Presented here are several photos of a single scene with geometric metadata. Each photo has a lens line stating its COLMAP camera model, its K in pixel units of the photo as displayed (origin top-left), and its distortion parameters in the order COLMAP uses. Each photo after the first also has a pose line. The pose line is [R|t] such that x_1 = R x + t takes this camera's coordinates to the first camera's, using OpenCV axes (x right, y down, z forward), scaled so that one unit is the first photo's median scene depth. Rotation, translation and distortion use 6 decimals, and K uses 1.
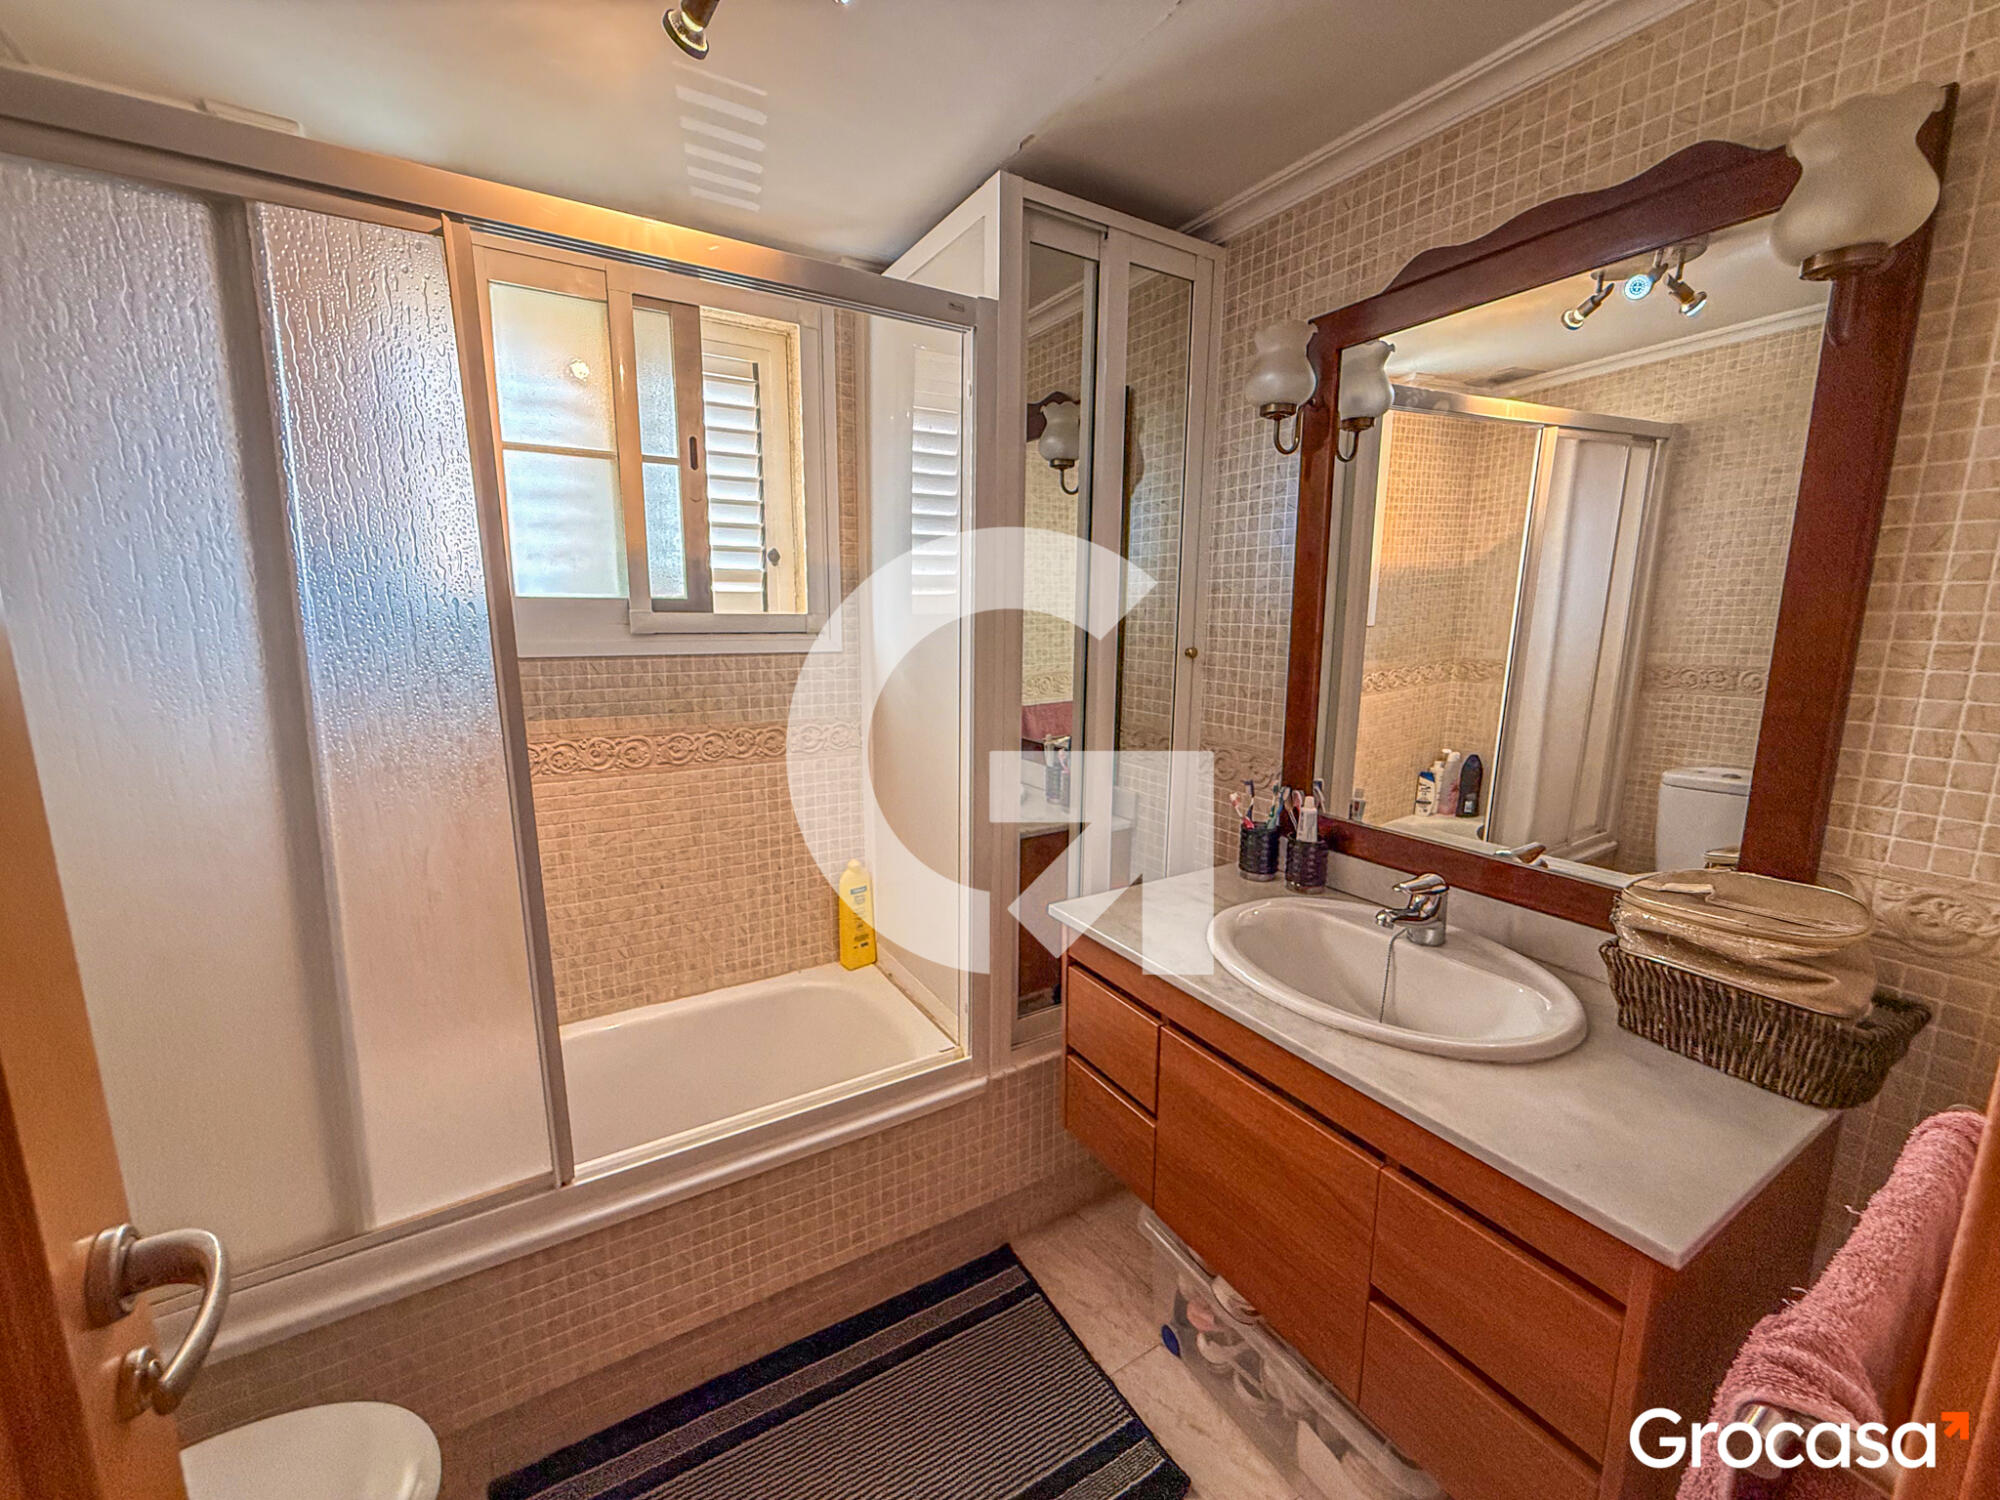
lens RADIAL K [[796.1, 0, 993.8], [0, 796.1, 748.2], [0, 0, 1]] dist [0.000708, -0.000611]
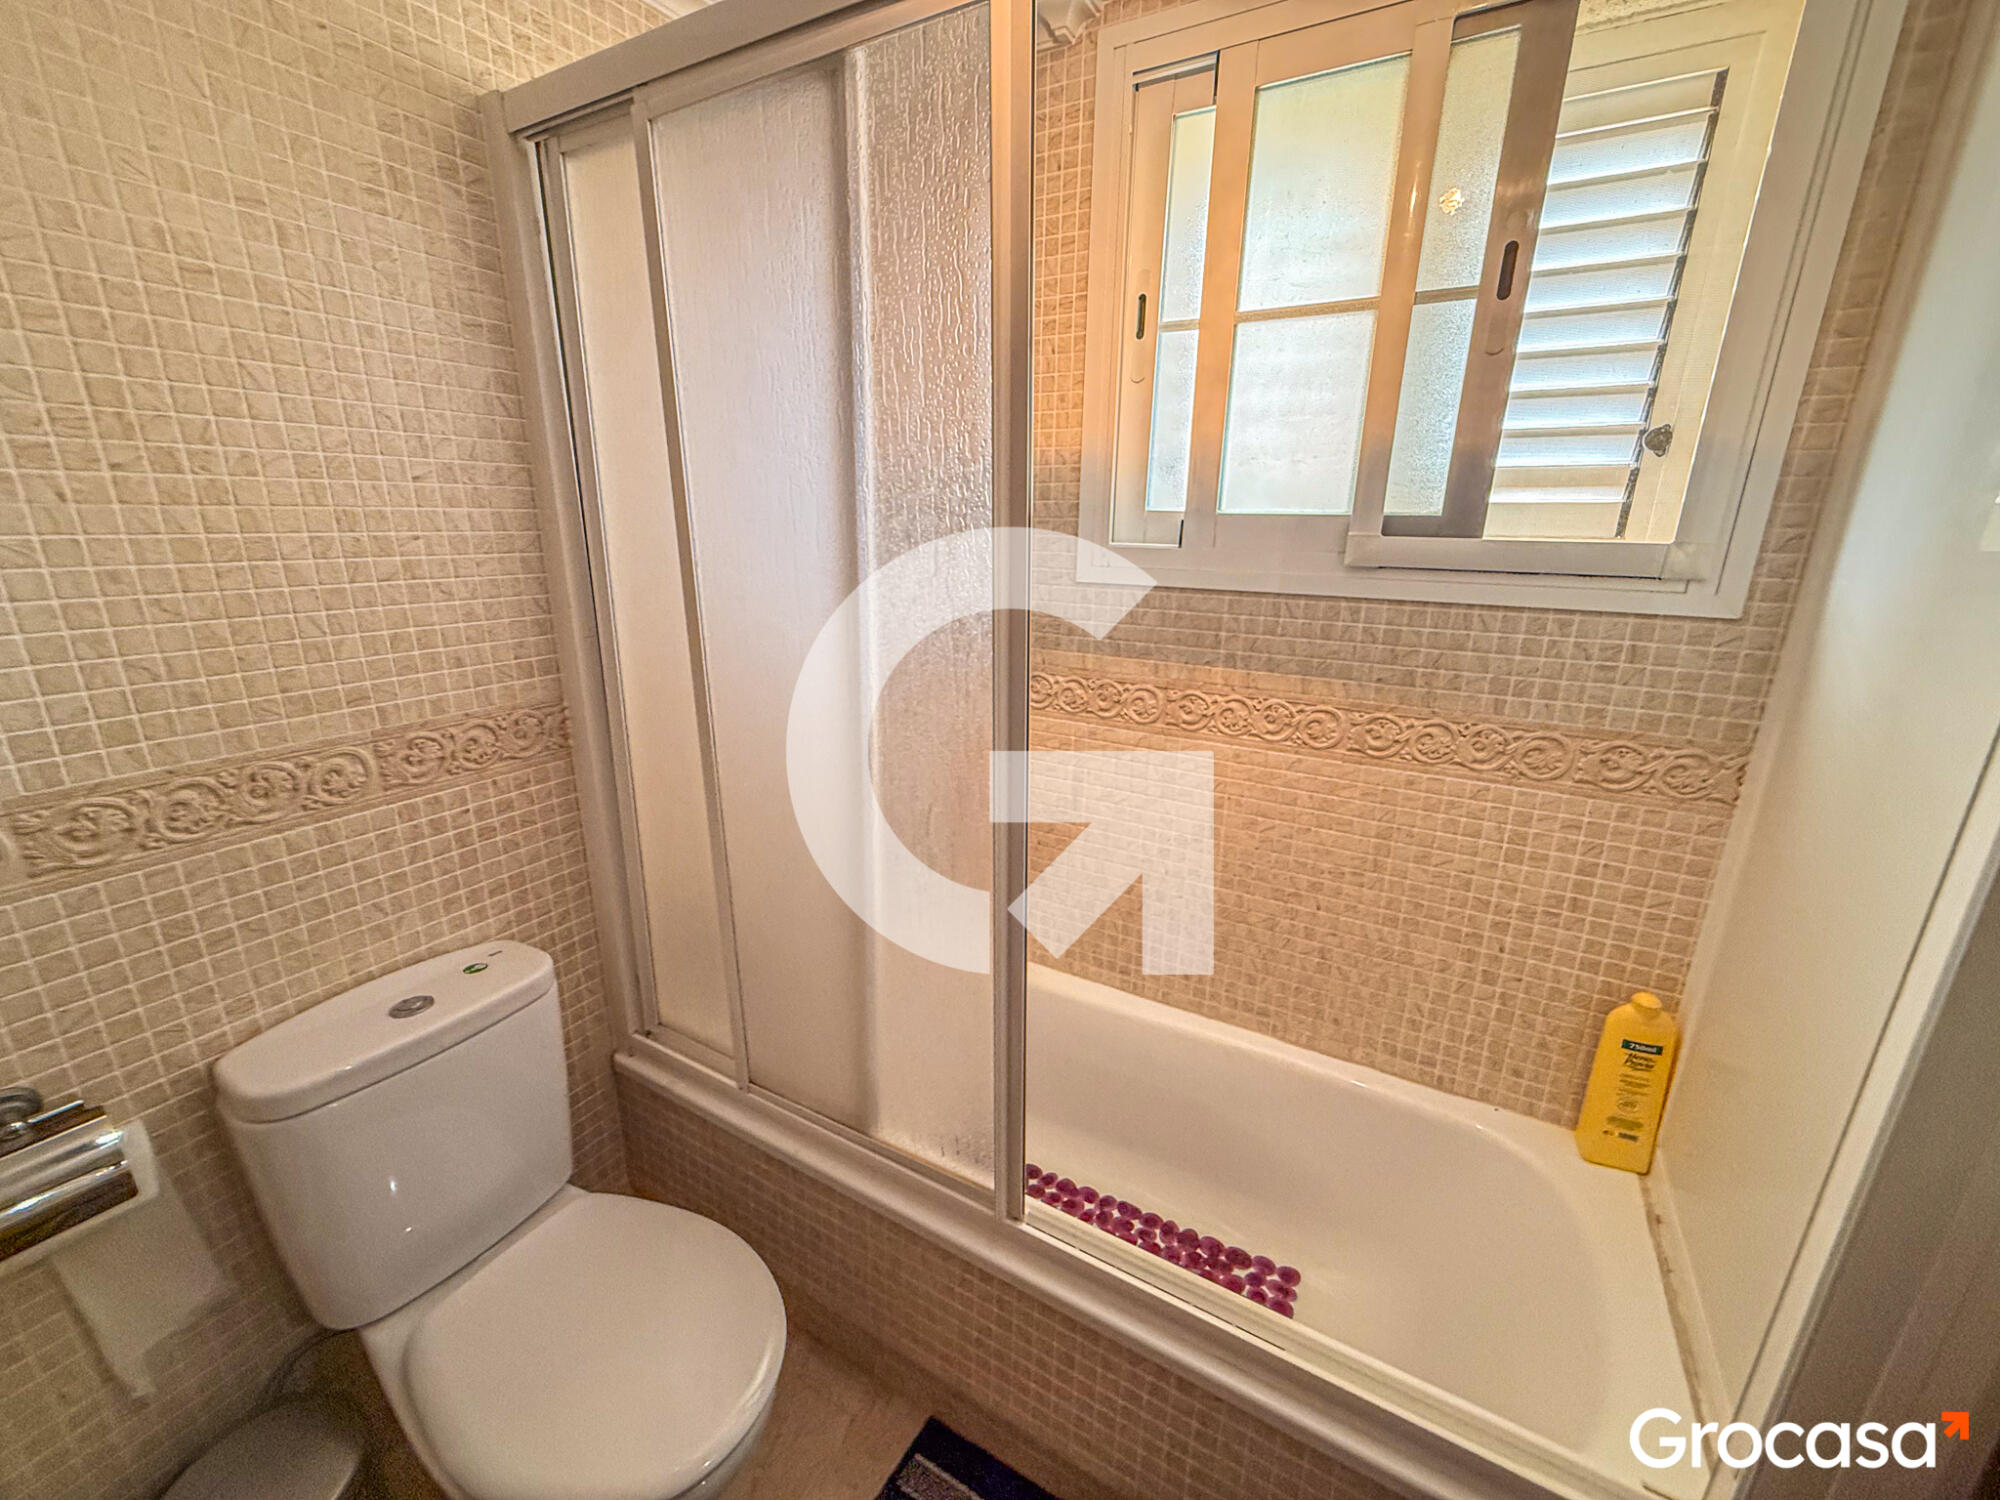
lens RADIAL K [[796.1, 0, 1003.6], [0, 796.1, 748.4], [0, 0, 1]] dist [0.000708, -0.000611]
pose [[0.490628, 0.244926, -0.836239, 0.031004], [-0.158242, 0.968770, 0.190901, -0.069745], [0.856880, 0.038667, 0.514063, 0.358790]]
